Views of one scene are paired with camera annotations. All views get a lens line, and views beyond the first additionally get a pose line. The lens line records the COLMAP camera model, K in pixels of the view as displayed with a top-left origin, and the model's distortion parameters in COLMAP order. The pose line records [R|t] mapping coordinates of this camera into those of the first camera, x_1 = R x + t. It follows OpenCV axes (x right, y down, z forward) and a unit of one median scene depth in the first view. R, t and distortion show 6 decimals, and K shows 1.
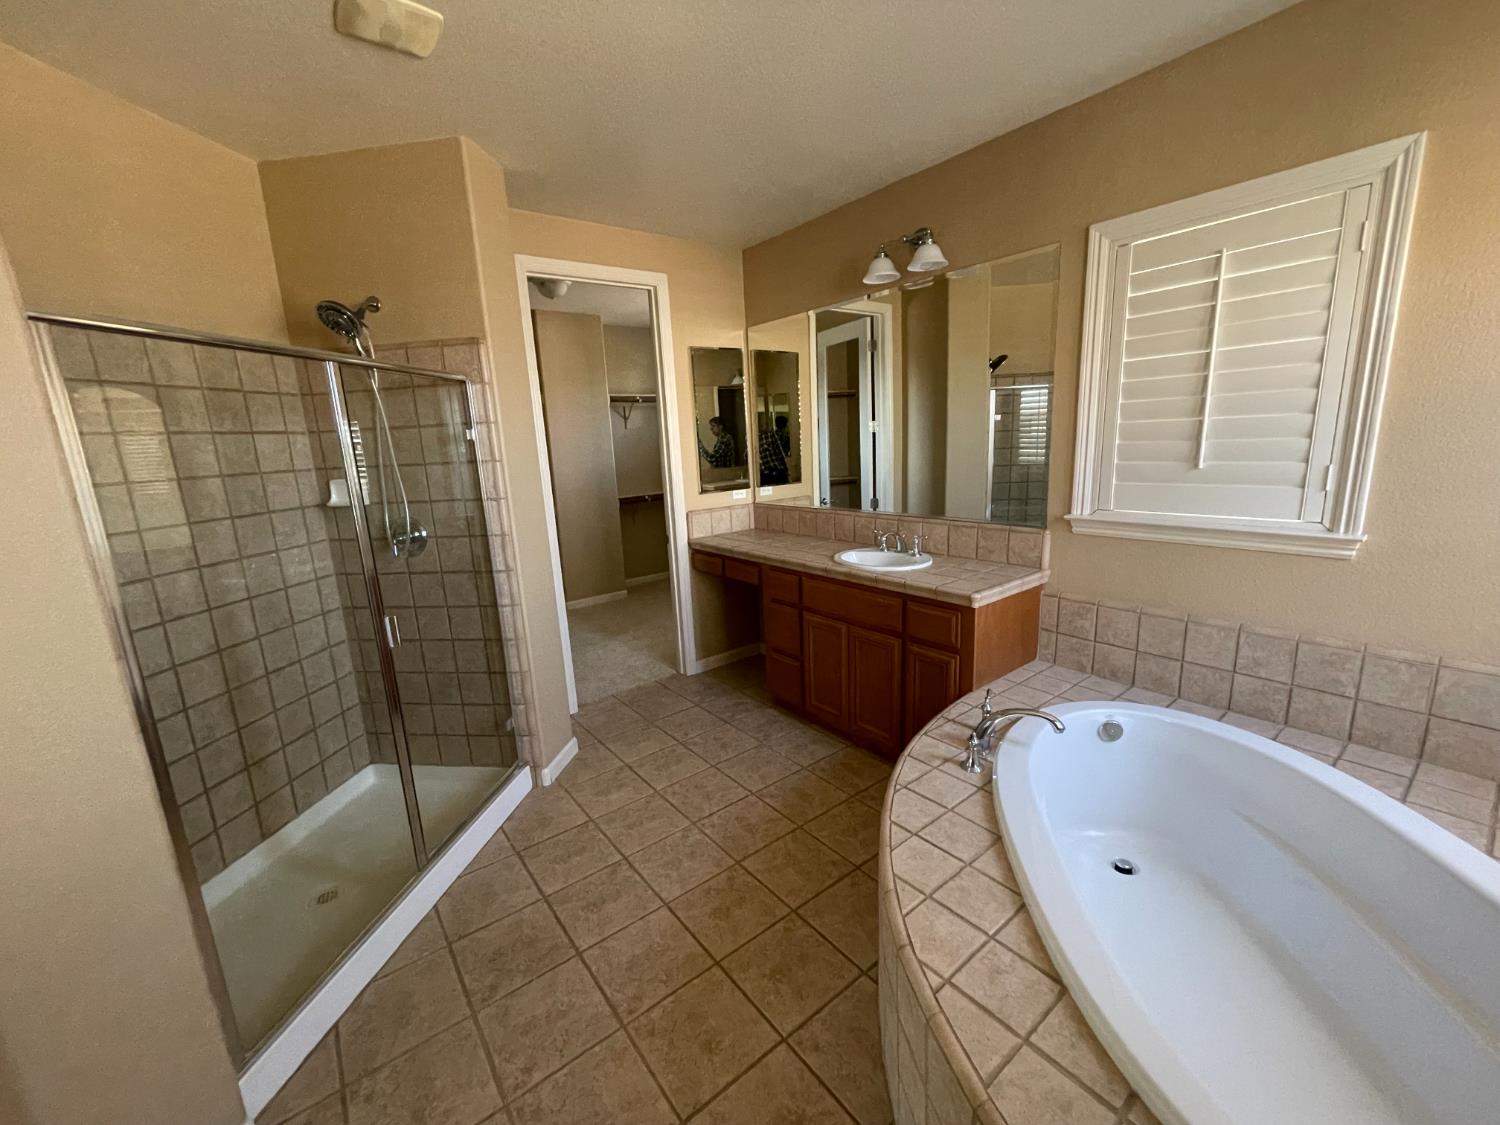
lens RADIAL K [[607.1, 0, 756.6], [0, 607.1, 567.4], [0, 0, 1]] dist [-0.002656, -0.000283]
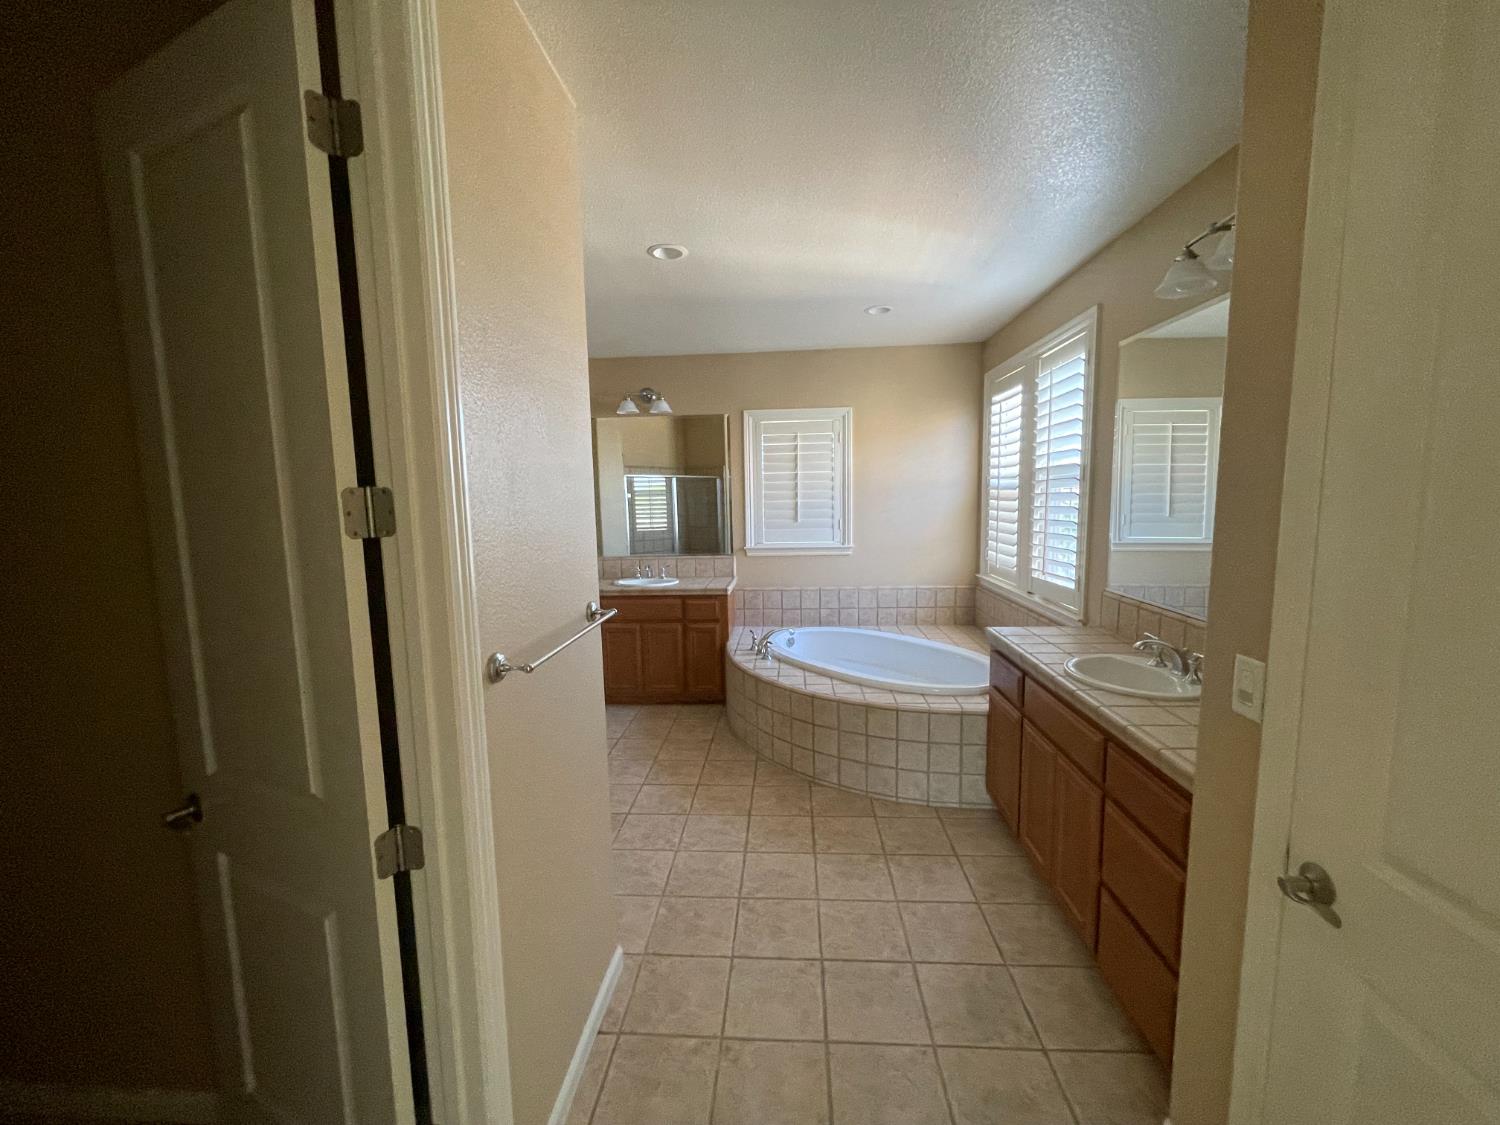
lens RADIAL K [[607.1, 0, 749.2], [0, 607.1, 562.1], [0, 0, 1]] dist [-0.002656, -0.000283]
pose [[0.672248, -0.049673, 0.738658, -1.114647], [0.146373, 0.986969, -0.066842, 0.114880], [-0.725712, 0.153053, 0.670759, -0.388385]]
